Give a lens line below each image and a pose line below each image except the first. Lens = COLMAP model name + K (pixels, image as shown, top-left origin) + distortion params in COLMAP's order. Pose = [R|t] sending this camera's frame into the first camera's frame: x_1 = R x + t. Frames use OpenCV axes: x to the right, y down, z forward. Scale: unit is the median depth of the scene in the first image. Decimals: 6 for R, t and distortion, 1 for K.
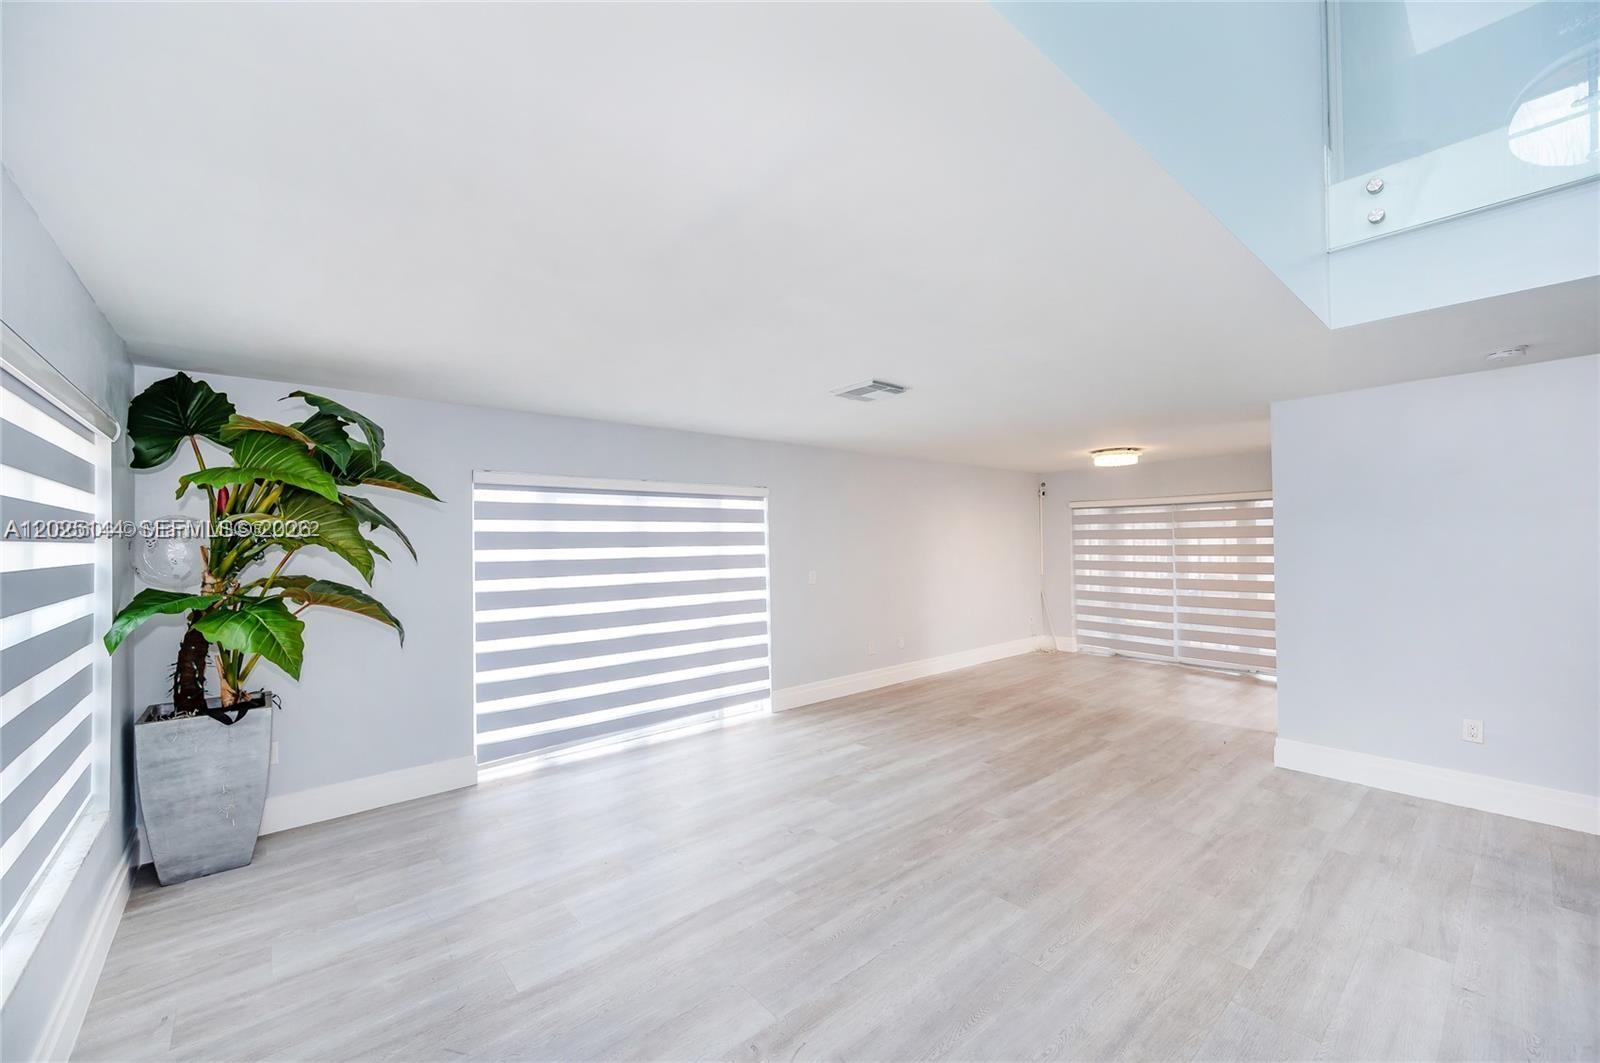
lens RADIAL K [[627.3, 0, 816.8], [0, 627.3, 525.6], [0, 0, 1]] dist [0.002027, 0.000327]
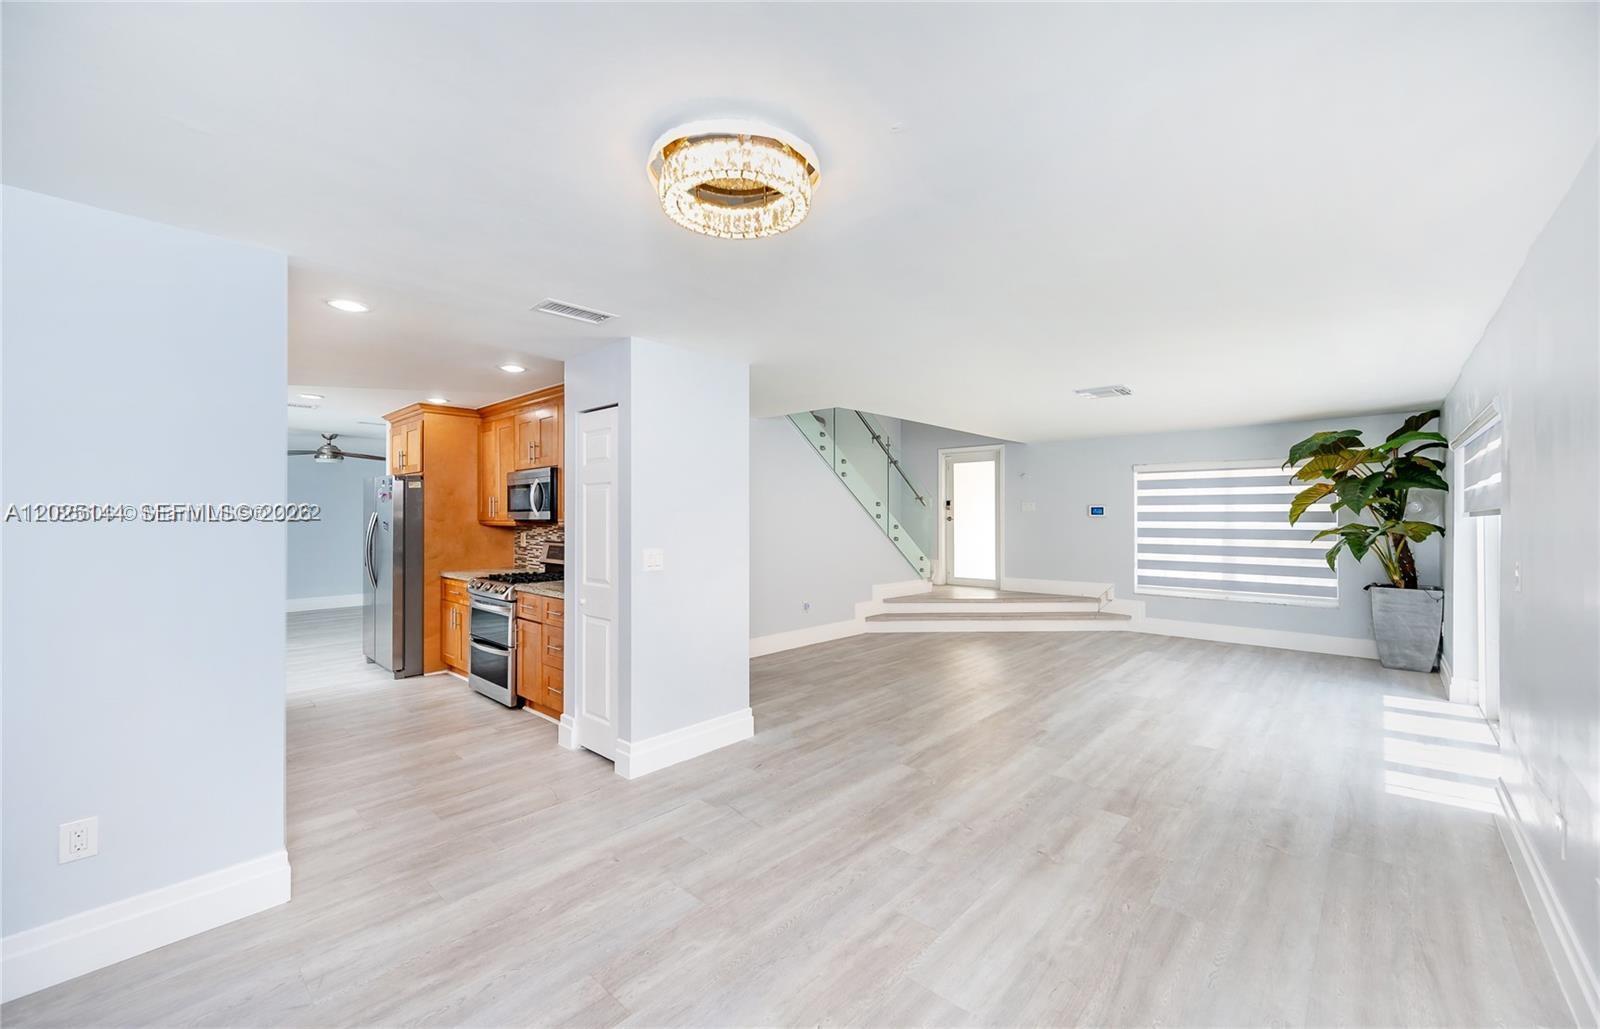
lens RADIAL K [[609.1, 0, 788.8], [0, 609.1, 510.6], [0, 0, 1]] dist [-0.001686, -0.000508]
pose [[-0.997543, 0.011617, -0.069090, 0.713898], [0.013700, 0.999463, -0.029753, 0.062007], [0.068708, -0.030626, -0.997167, 1.891586]]
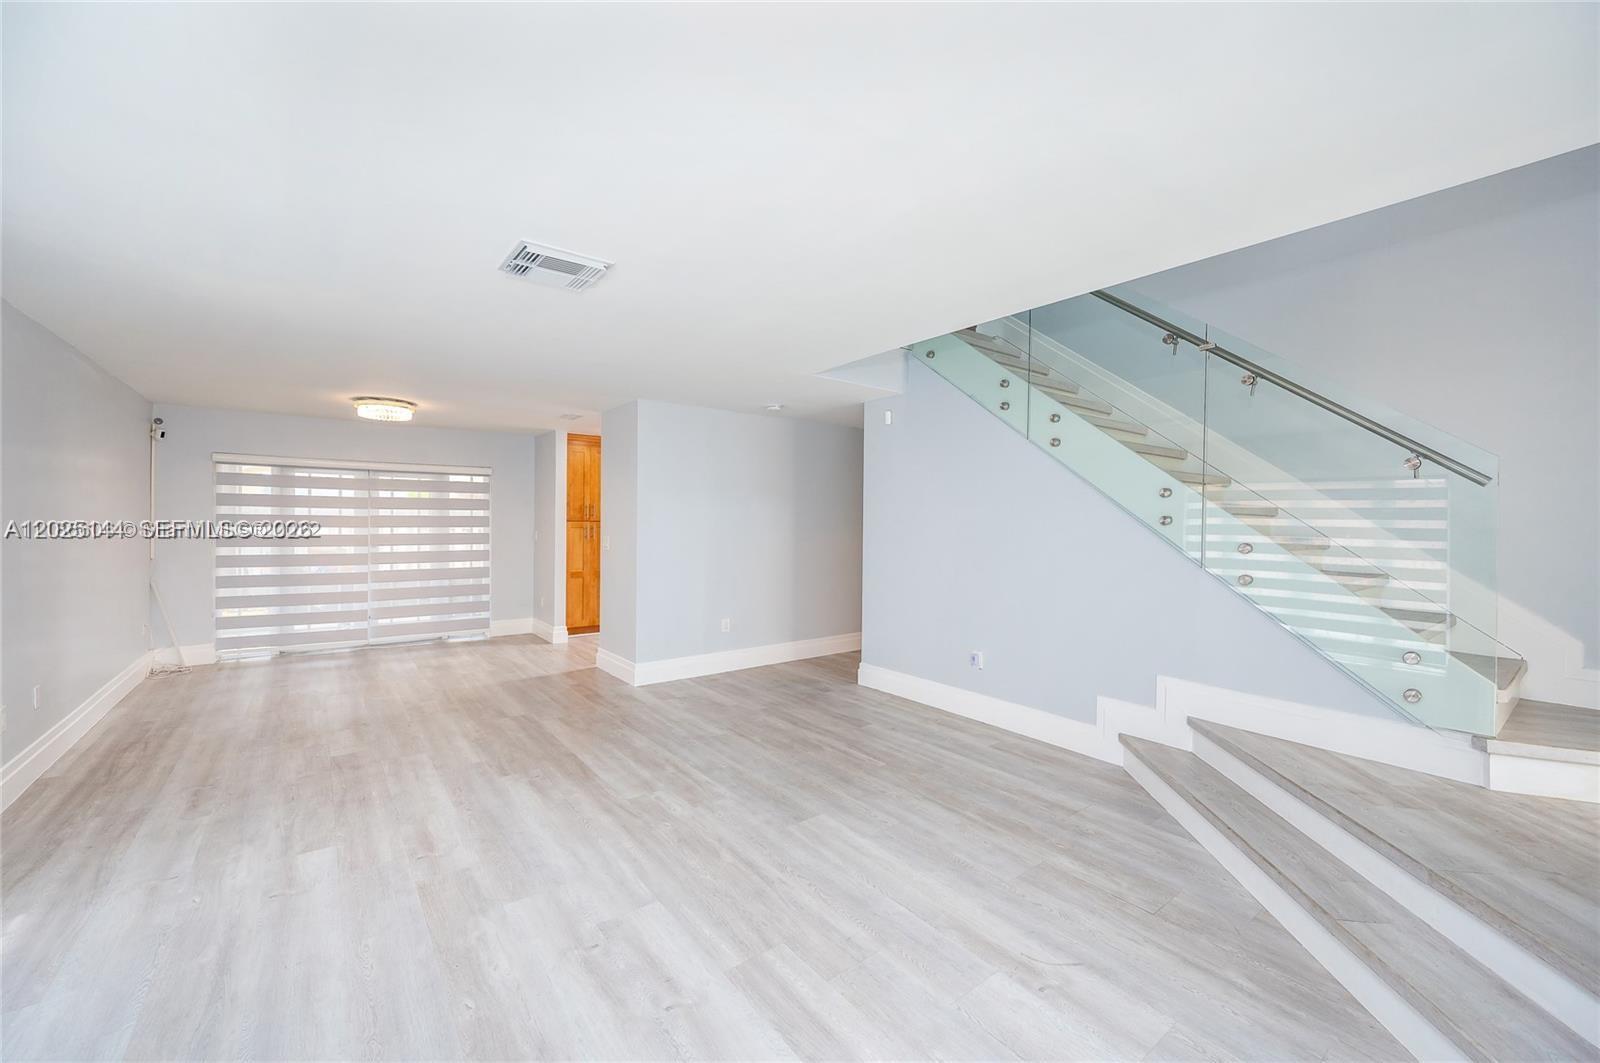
lens RADIAL K [[627.3, 0, 787.9], [0, 627.3, 528.0], [0, 0, 1]] dist [0.002027, 0.000327]
pose [[0.081540, 0.003577, 0.996664, -0.484718], [-0.031729, 0.999496, -0.000992, 0.054517], [-0.996165, -0.031542, 0.081612, 0.583407]]
